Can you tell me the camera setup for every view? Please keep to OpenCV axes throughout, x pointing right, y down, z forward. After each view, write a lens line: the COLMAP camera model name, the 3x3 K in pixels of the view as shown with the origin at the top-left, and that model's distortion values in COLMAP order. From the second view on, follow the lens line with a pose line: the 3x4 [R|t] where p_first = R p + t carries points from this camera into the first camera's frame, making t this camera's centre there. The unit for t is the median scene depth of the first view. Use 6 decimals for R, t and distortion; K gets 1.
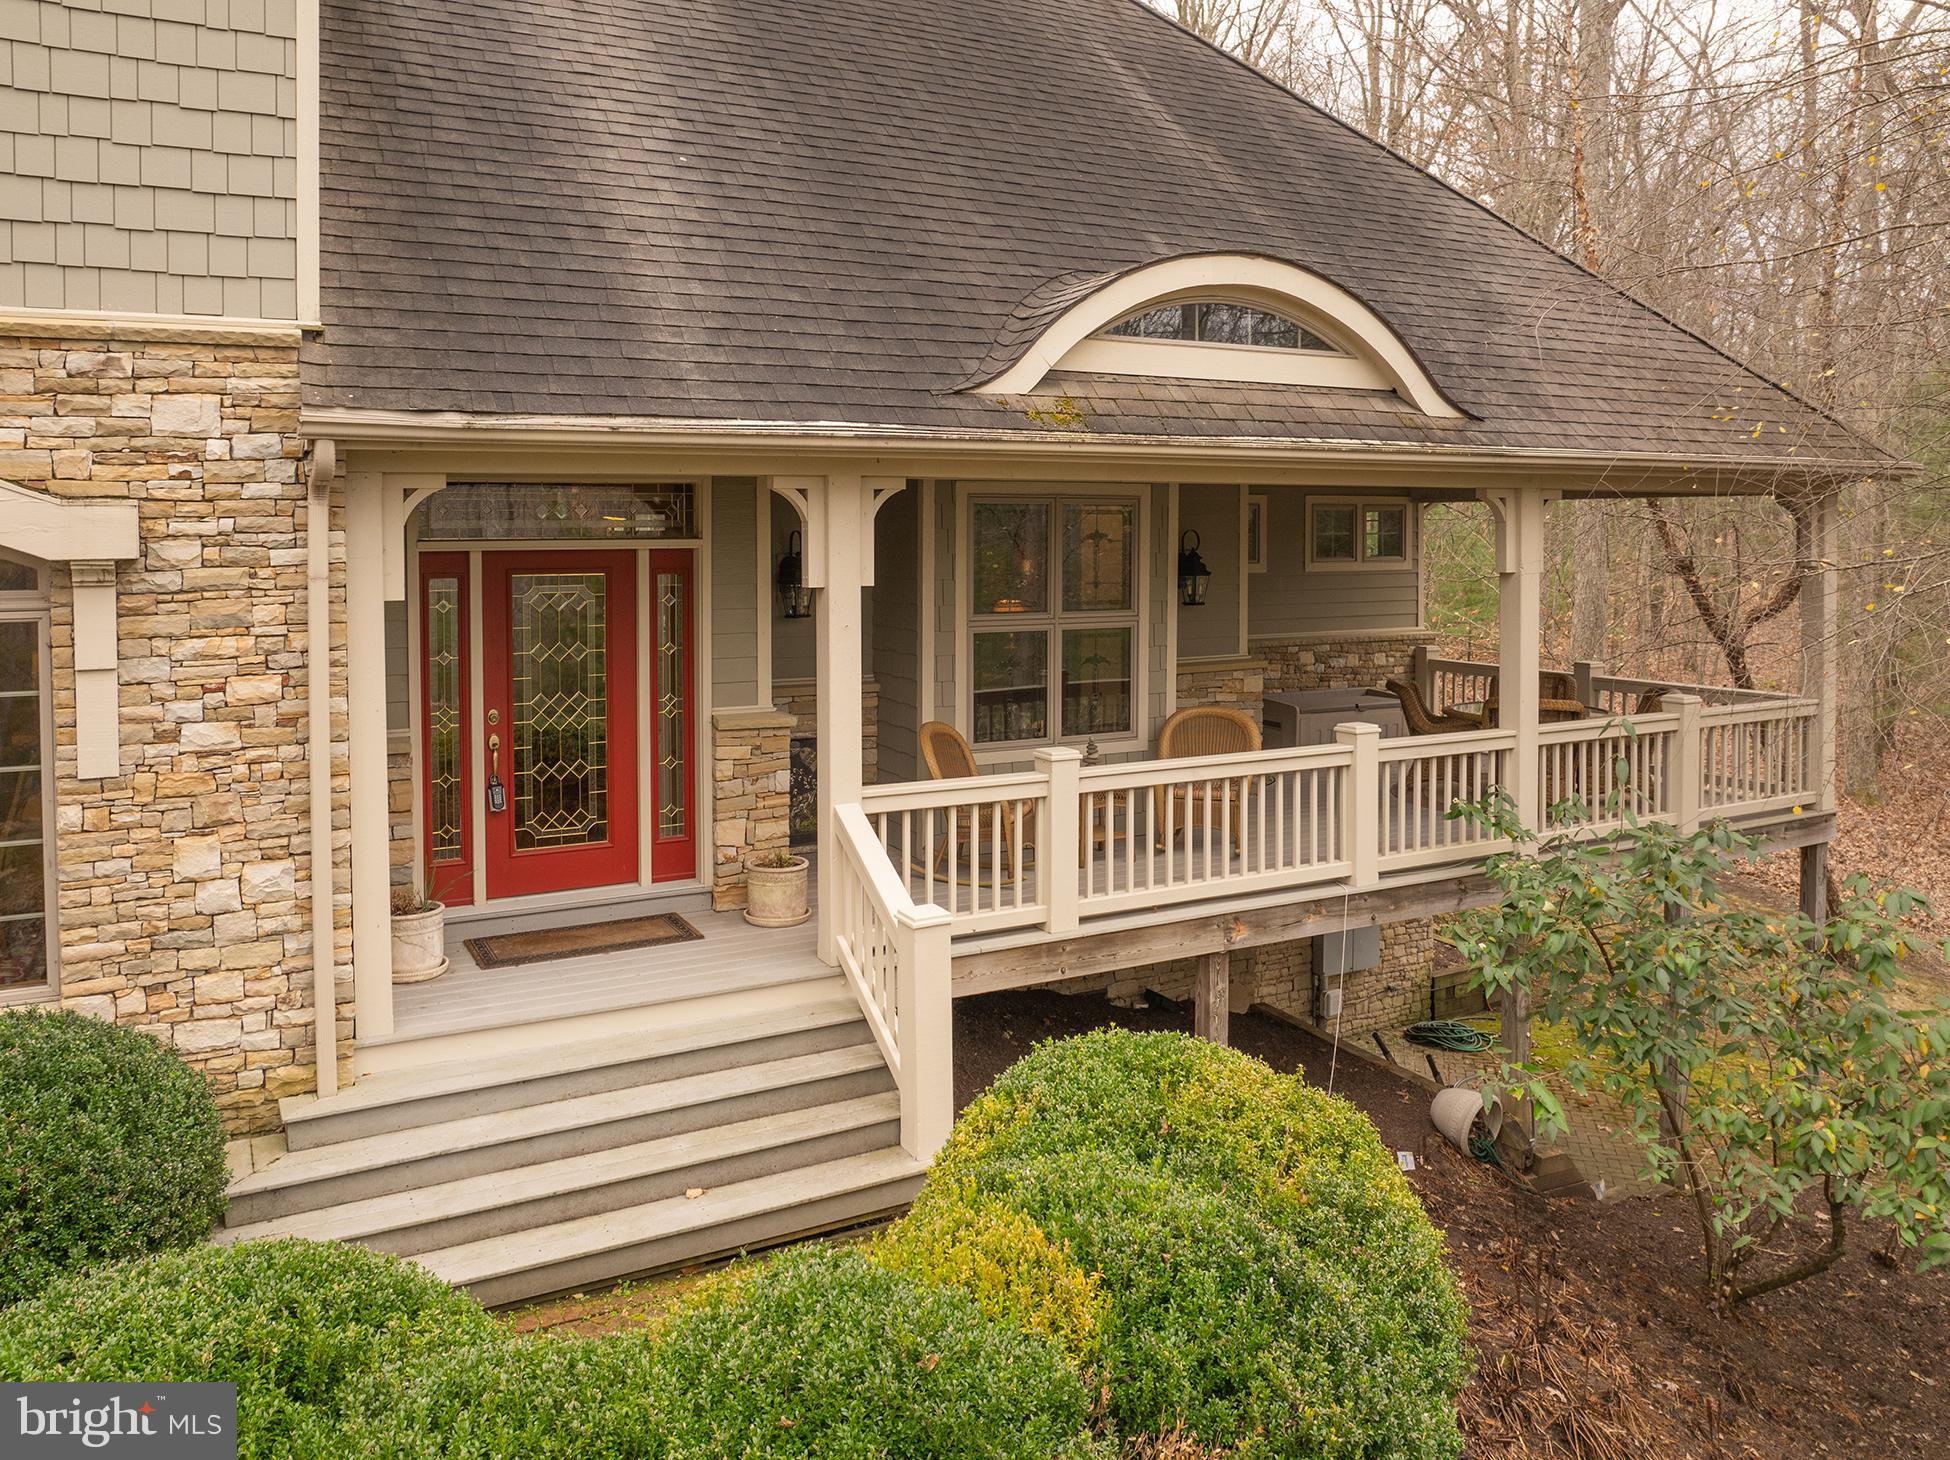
lens RADIAL K [[1381.7, 0, 970.5], [0, 1381.7, 725.8], [0, 0, 1]] dist [-0.022833, 0.000700]
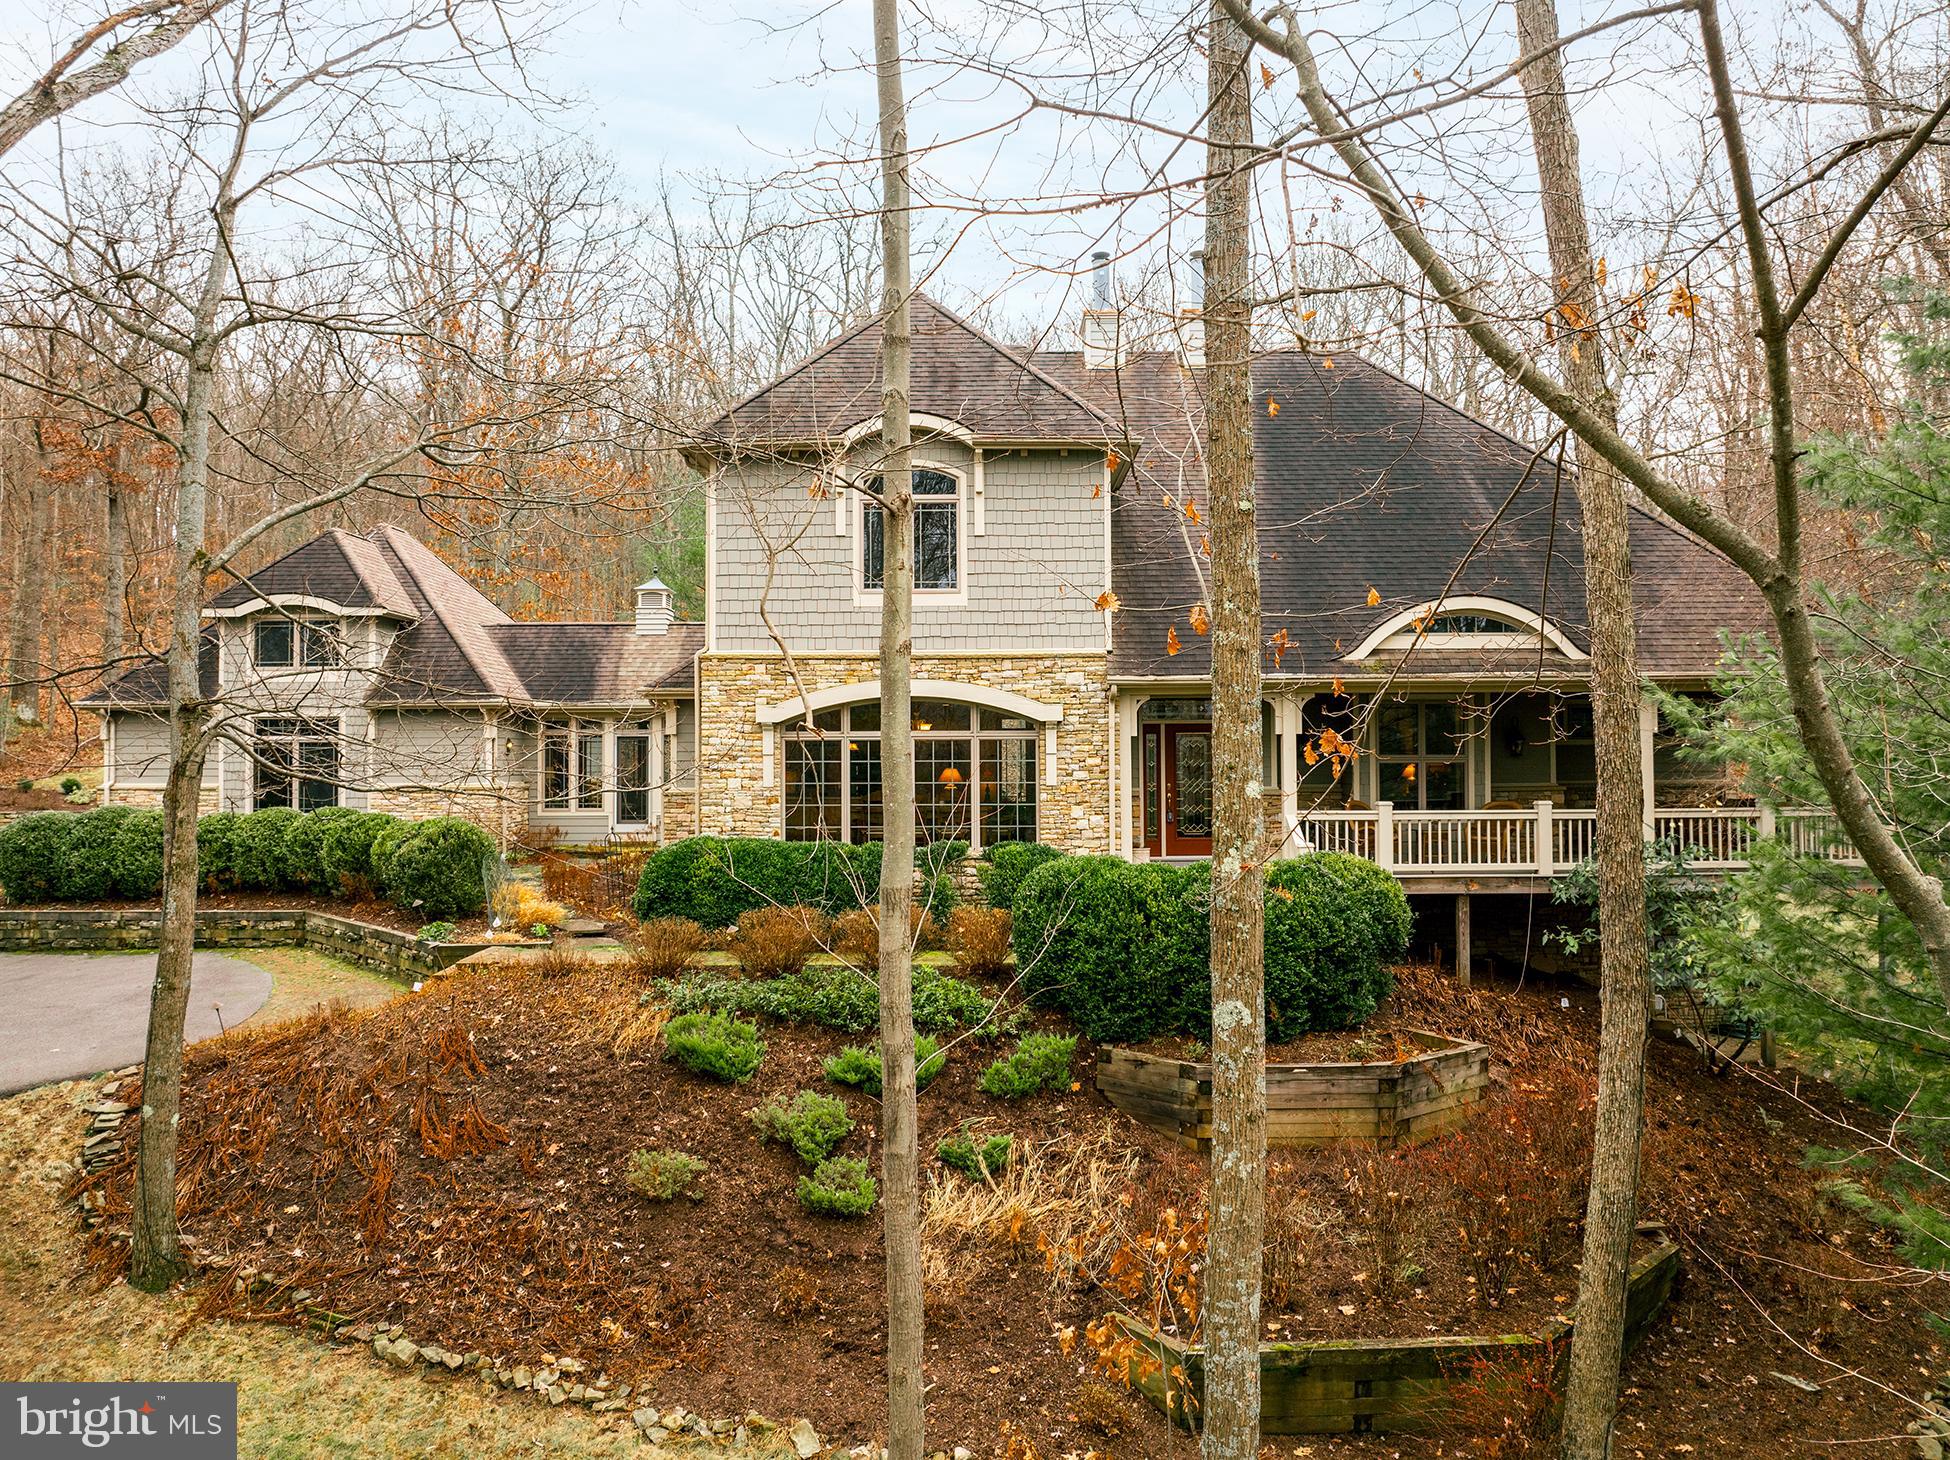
lens RADIAL K [[1381.7, 0, 972.8], [0, 1381.7, 726.1], [0, 0, 1]] dist [-0.022833, 0.000700]
pose [[0.924105, -0.037838, -0.380260, 0.421877], [-0.041817, 0.979097, -0.199048, 0.521081], [0.379843, 0.199842, 0.903207, -1.933801]]
